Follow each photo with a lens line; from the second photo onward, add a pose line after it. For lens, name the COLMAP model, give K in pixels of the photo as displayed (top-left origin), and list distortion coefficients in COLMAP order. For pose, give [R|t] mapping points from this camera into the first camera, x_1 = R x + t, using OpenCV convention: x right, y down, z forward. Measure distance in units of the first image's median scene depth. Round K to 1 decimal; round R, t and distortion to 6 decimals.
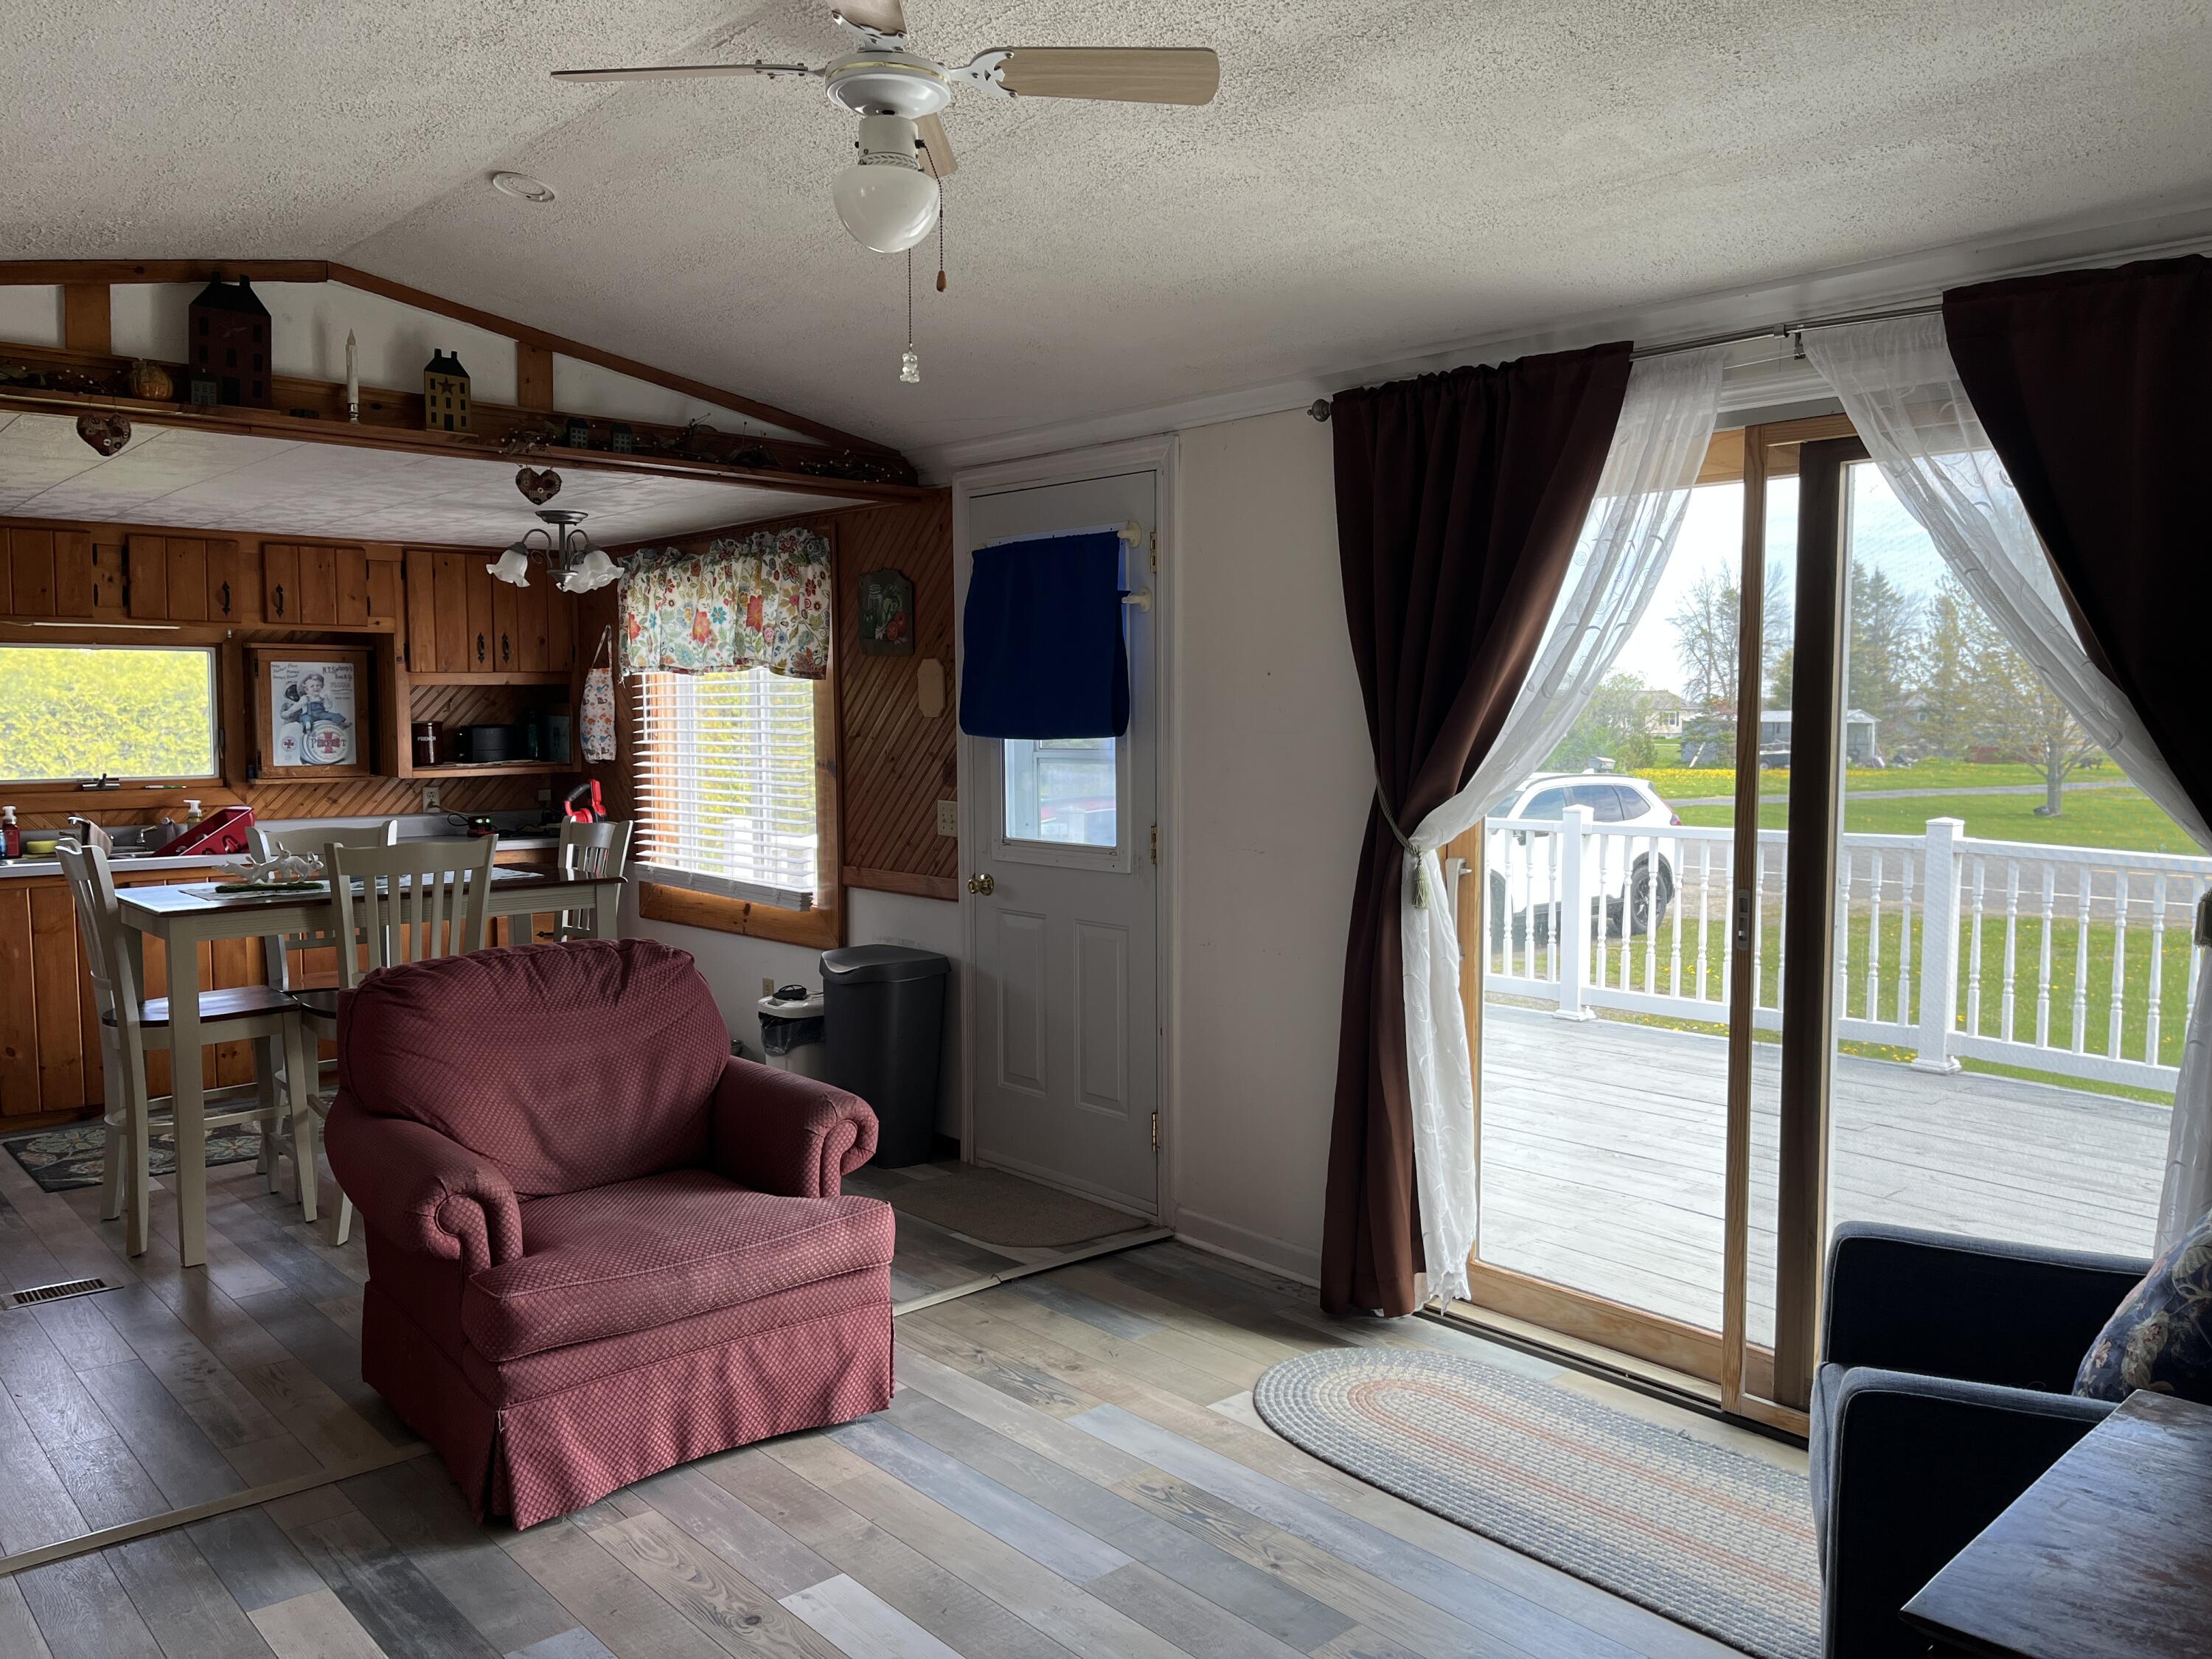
lens RADIAL K [[1686.7, 0, 1106.0], [0, 1686.7, 829.5], [0, 0, 1]] dist [0.046258, -0.006018]
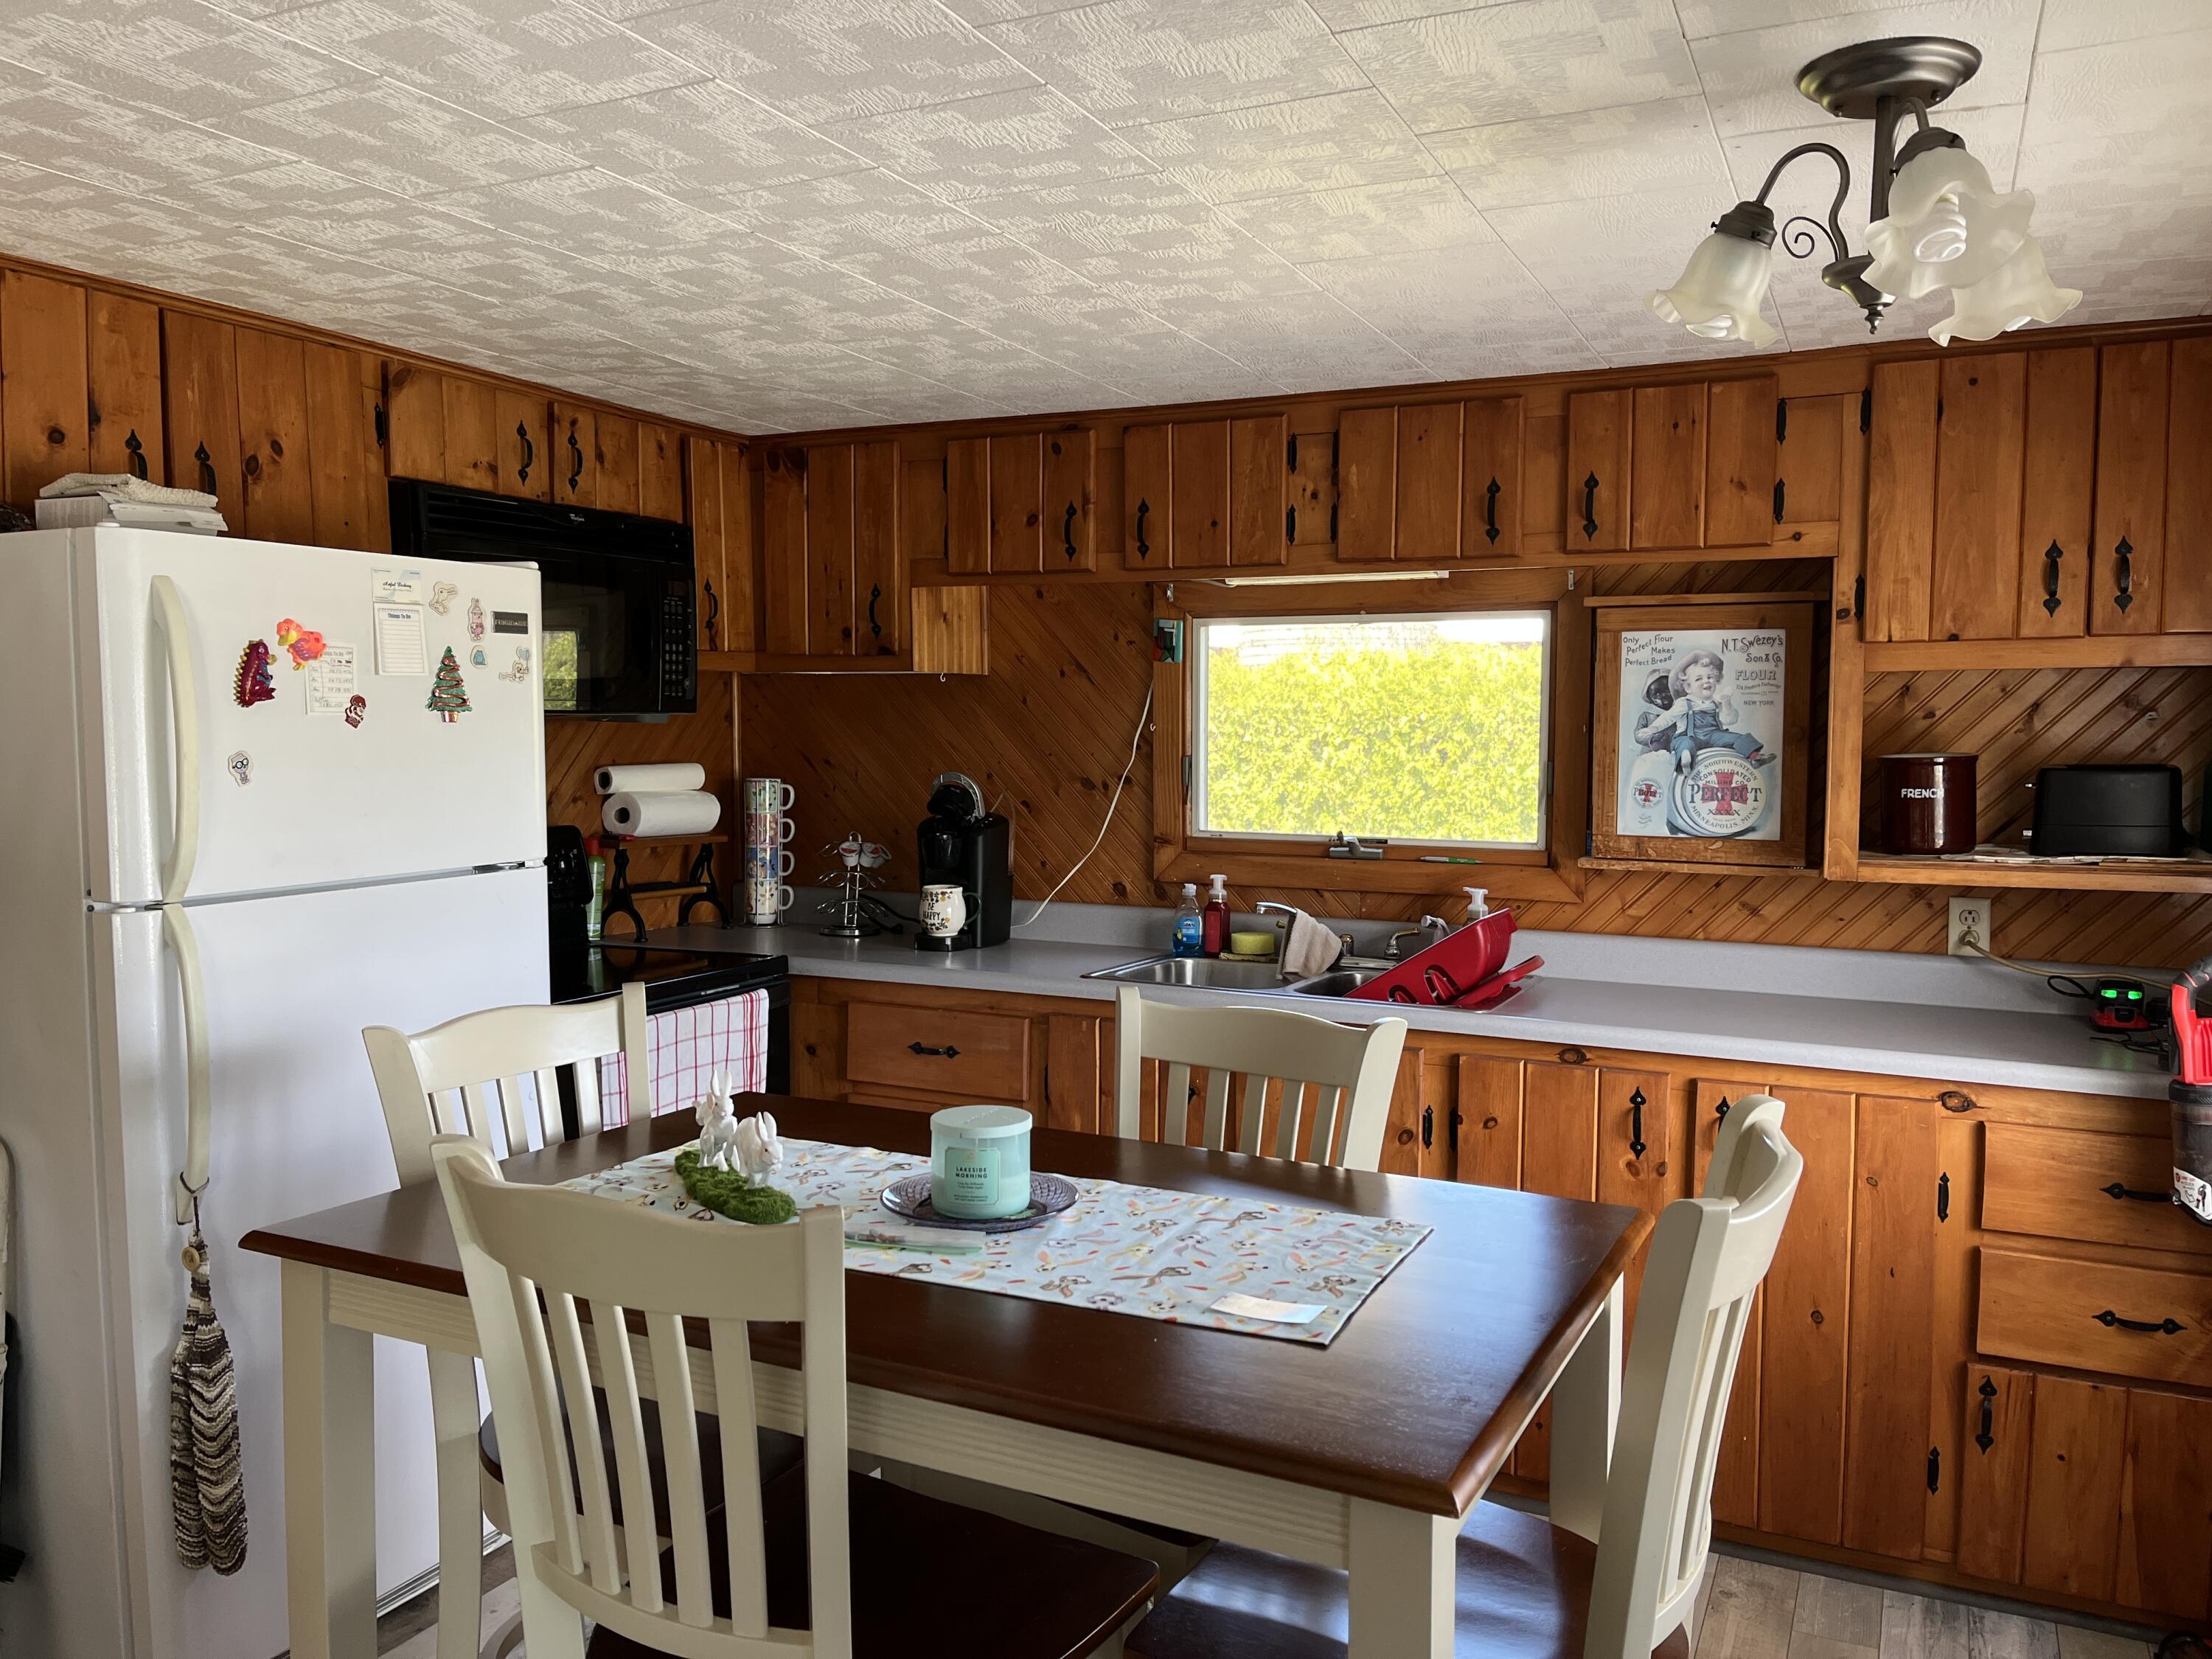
lens RADIAL K [[1686.7, 0, 1106.0], [0, 1686.7, 829.5], [0, 0, 1]] dist [0.046258, -0.006018]
pose [[0.381319, 0.070354, -0.921763, -0.074372], [-0.073413, 0.996255, 0.045670, -0.050604], [0.921524, 0.050254, 0.385056, 0.657491]]
